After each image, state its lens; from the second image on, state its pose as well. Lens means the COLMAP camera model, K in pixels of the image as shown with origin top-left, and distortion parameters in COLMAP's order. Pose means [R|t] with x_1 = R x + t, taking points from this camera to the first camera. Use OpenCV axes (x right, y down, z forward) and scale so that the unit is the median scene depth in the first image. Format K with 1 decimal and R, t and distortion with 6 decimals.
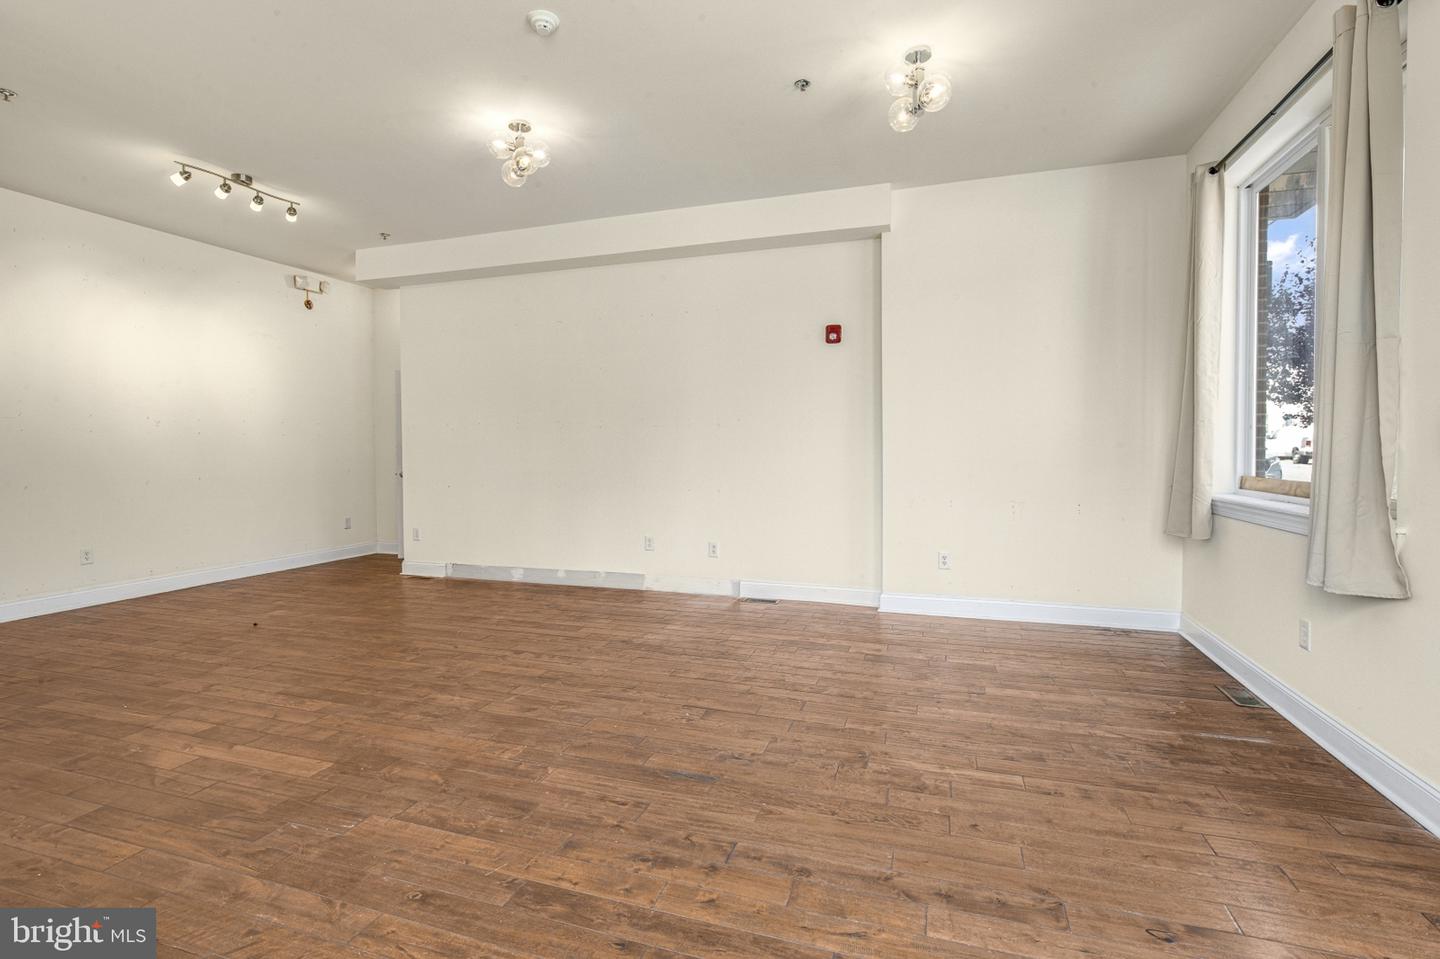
lens RADIAL K [[675.9, 0, 715.9], [0, 675.9, 462.3], [0, 0, 1]] dist [-0.006008, -0.000257]
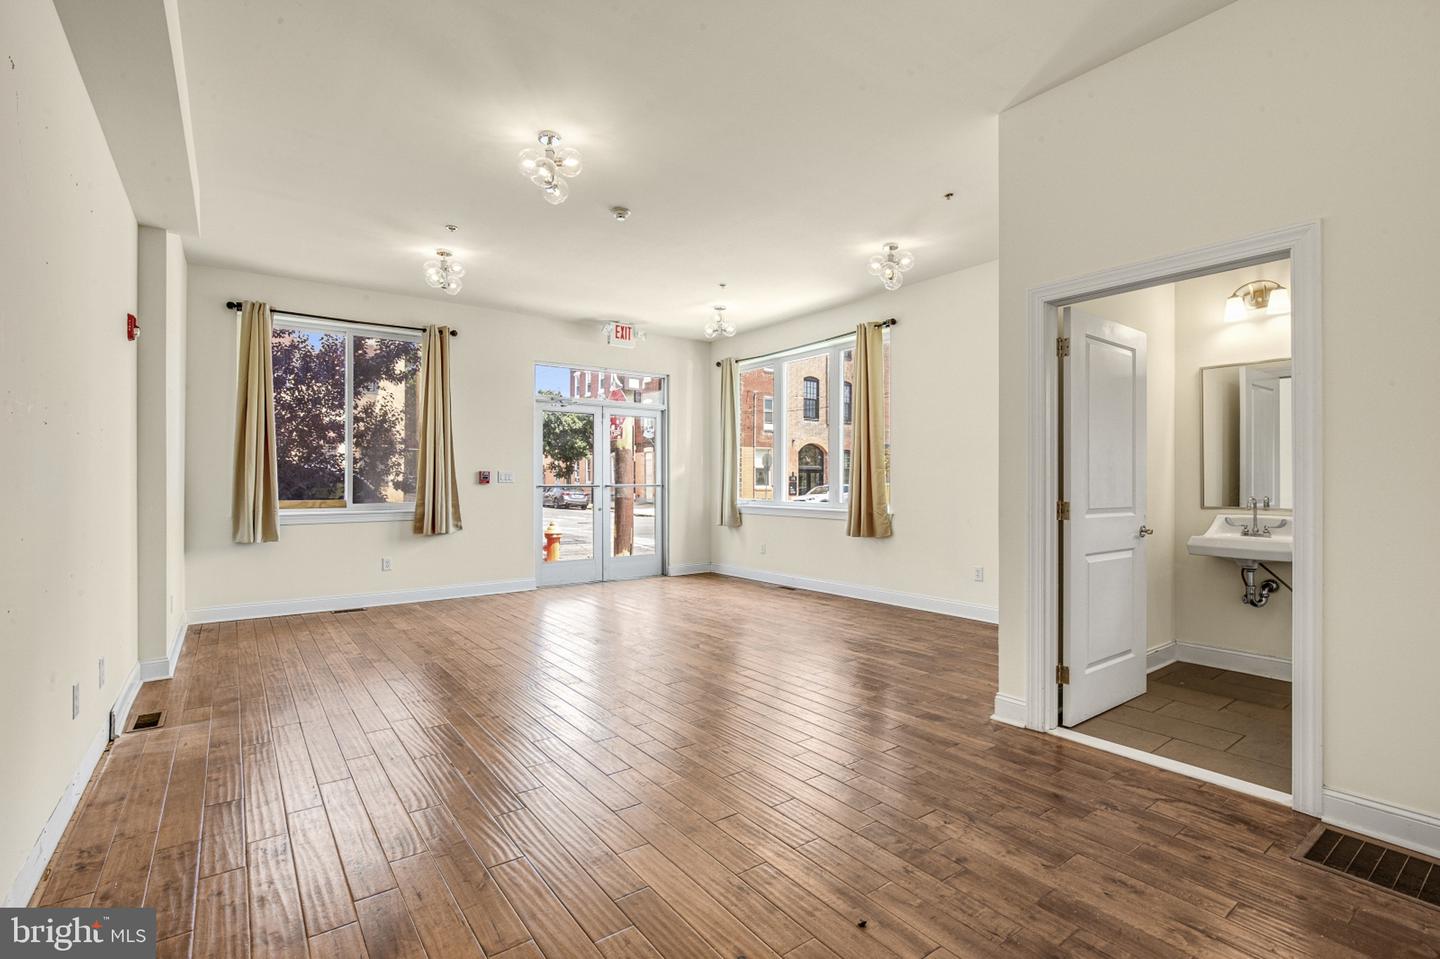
lens RADIAL K [[667.4, 0, 720.0], [0, 667.4, 479.5], [0, 0, 1]] dist [-0.000353, 0.000134]
pose [[-0.820608, 0.007423, 0.571443, -1.021113], [0.018245, 0.999746, 0.013213, -0.031940], [-0.571200, 0.021269, -0.820535, 1.656795]]
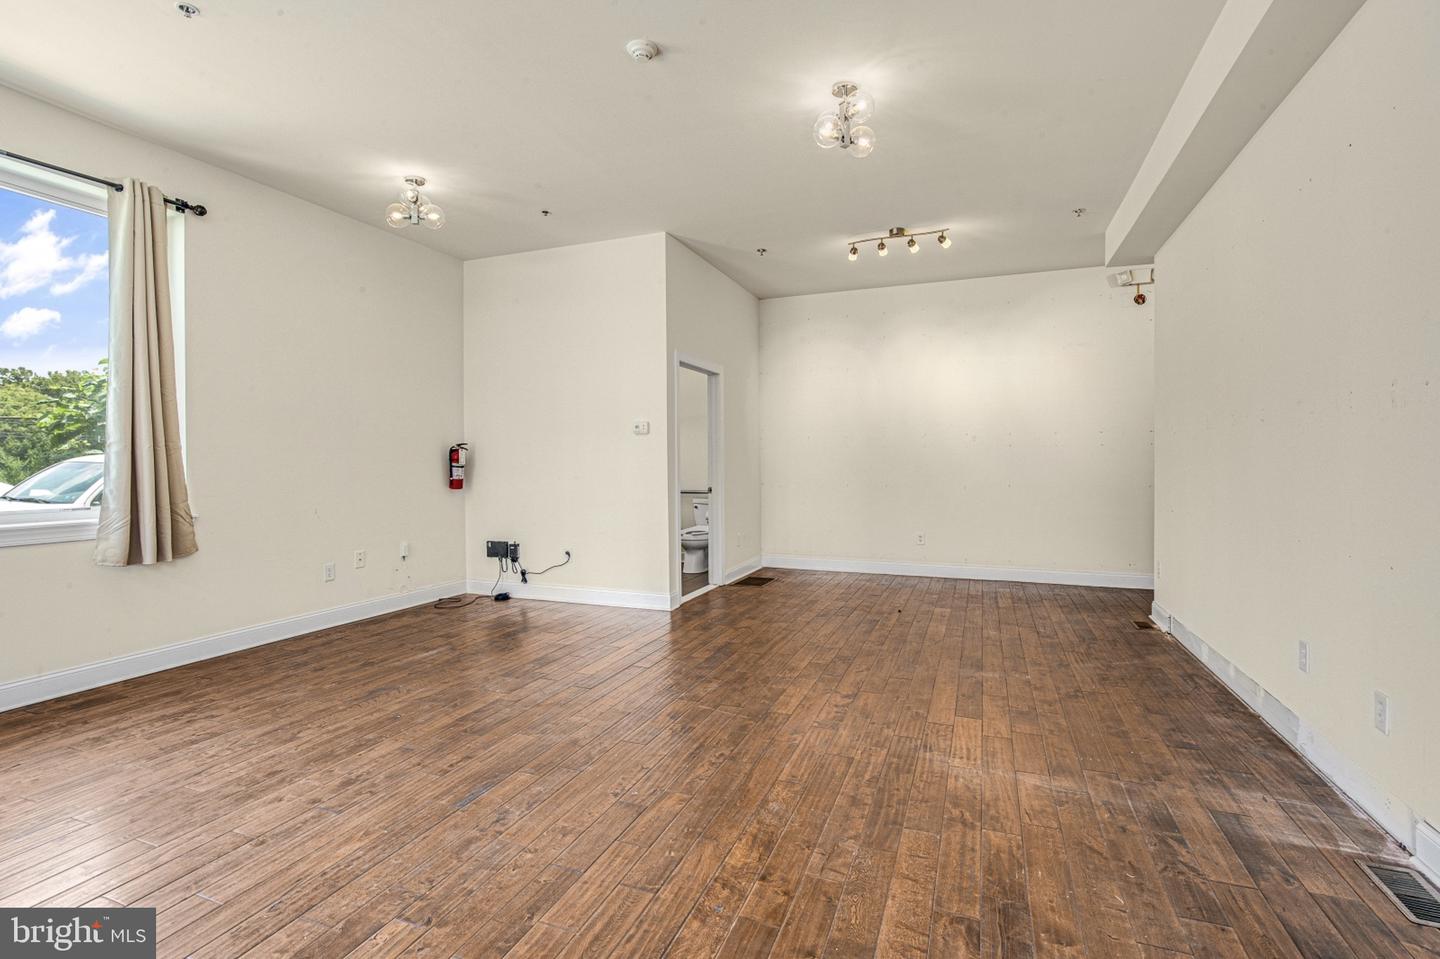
lens RADIAL K [[670.6, 0, 716.1], [0, 670.6, 465.9], [0, 0, 1]] dist [-0.010456, 0.000041]
pose [[-0.053426, 0.009959, -0.998522, 0.590630], [-0.017478, 0.999788, 0.010907, -0.020330], [0.998419, 0.018035, -0.053241, 0.901316]]
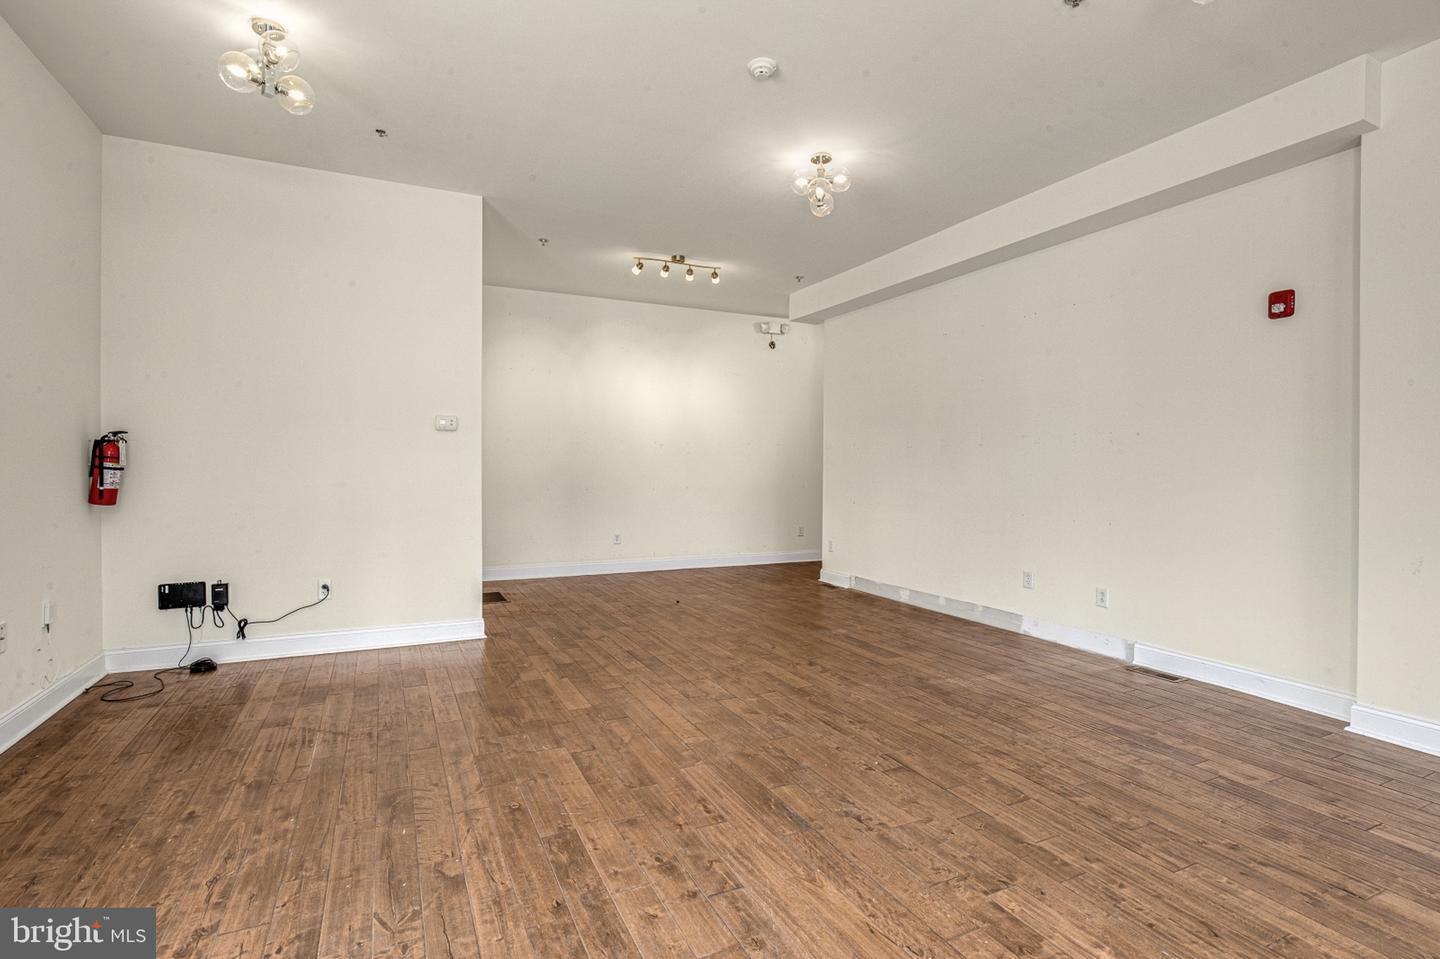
lens RADIAL K [[686.8, 0, 714.1], [0, 686.8, 466.5], [0, 0, 1]] dist [-0.008612, 0.001232]
pose [[0.697027, 0.010068, -0.716974, 0.365902], [-0.026136, 0.999594, -0.011372, -0.005172], [0.716568, 0.026666, 0.697007, 0.156910]]
